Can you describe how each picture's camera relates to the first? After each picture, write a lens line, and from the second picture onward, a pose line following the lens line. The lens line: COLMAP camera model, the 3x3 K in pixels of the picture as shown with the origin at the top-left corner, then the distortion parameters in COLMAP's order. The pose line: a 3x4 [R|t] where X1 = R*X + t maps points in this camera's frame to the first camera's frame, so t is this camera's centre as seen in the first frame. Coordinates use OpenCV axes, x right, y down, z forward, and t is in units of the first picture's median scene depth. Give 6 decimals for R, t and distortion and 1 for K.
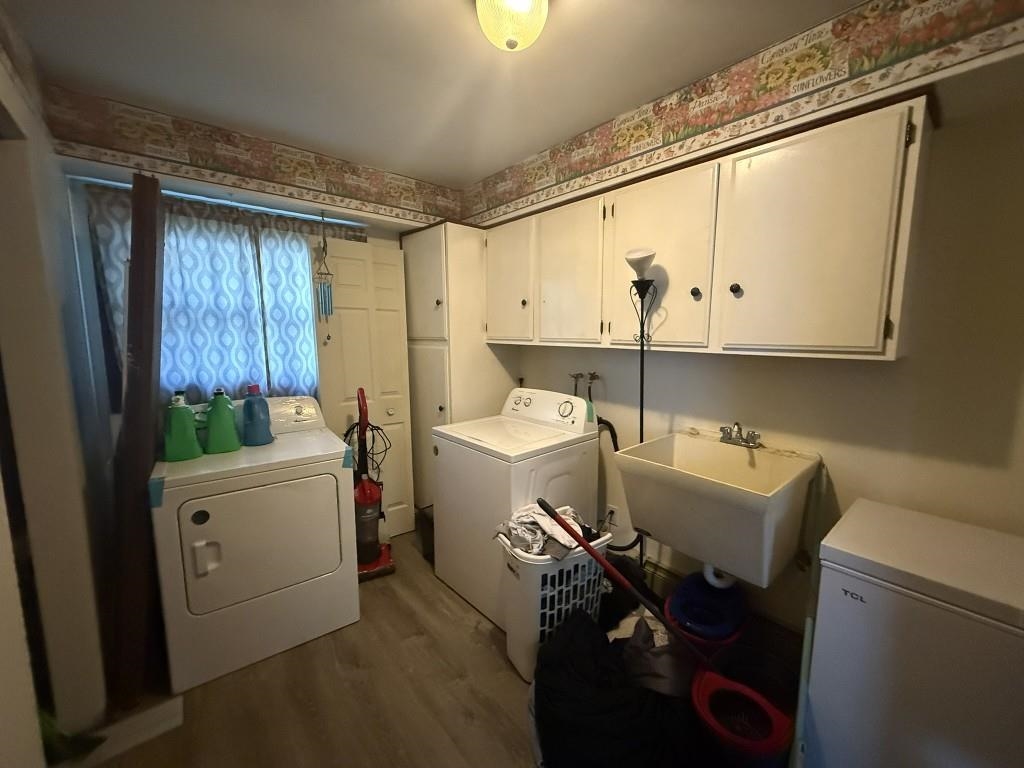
lens RADIAL K [[408.3, 0, 509.1], [0, 408.3, 381.8], [0, 0, 1]] dist [0.001478, -0.000200]
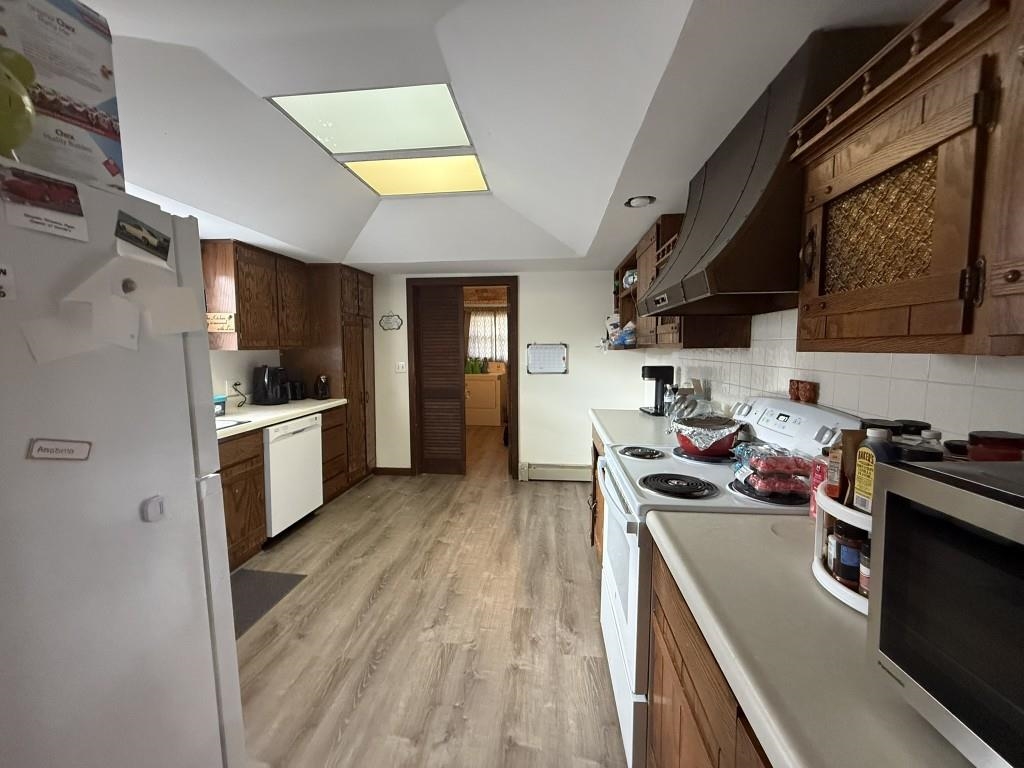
lens RADIAL K [[408.3, 0, 509.1], [0, 408.3, 381.8], [0, 0, 1]] dist [0.001478, -0.000200]
pose [[0.690525, 0.059992, -0.720816, 1.991632], [-0.085871, 0.996306, 0.000658, 0.189077], [0.718193, 0.061443, 0.693126, -1.255215]]
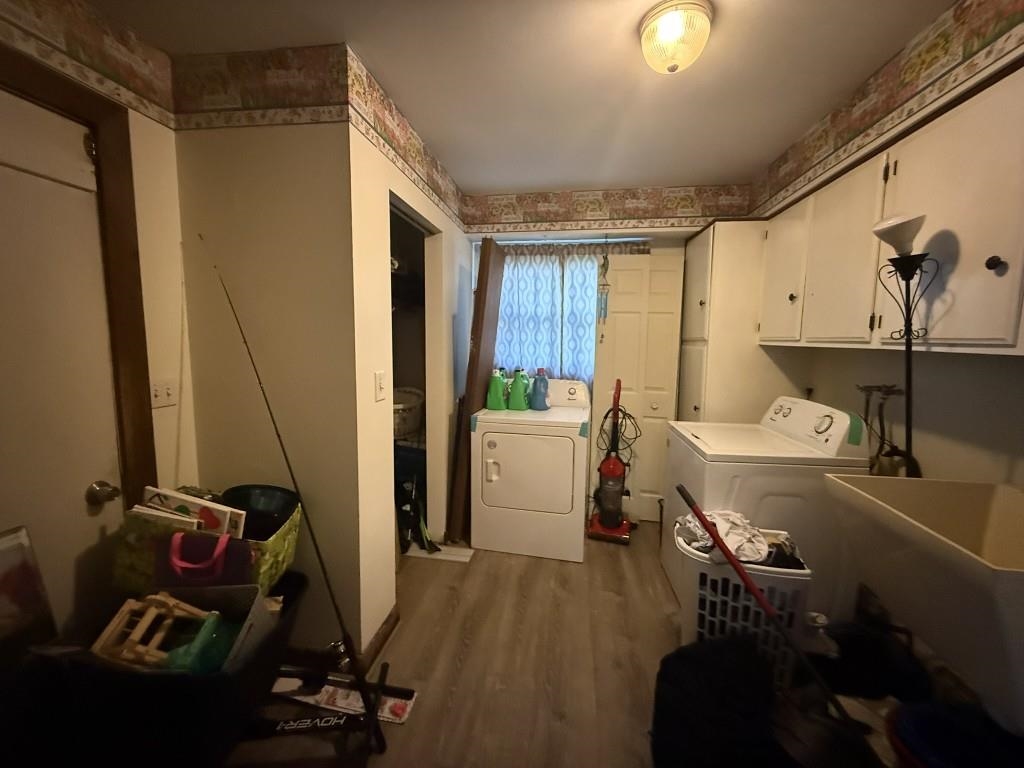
lens RADIAL K [[408.3, 0, 509.1], [0, 408.3, 381.8], [0, 0, 1]] dist [0.001478, -0.000200]
pose [[0.652931, 0.088053, -0.752281, 0.347188], [-0.105032, 0.994149, 0.025201, 0.029112], [0.750099, 0.062559, 0.658360, -0.014424]]
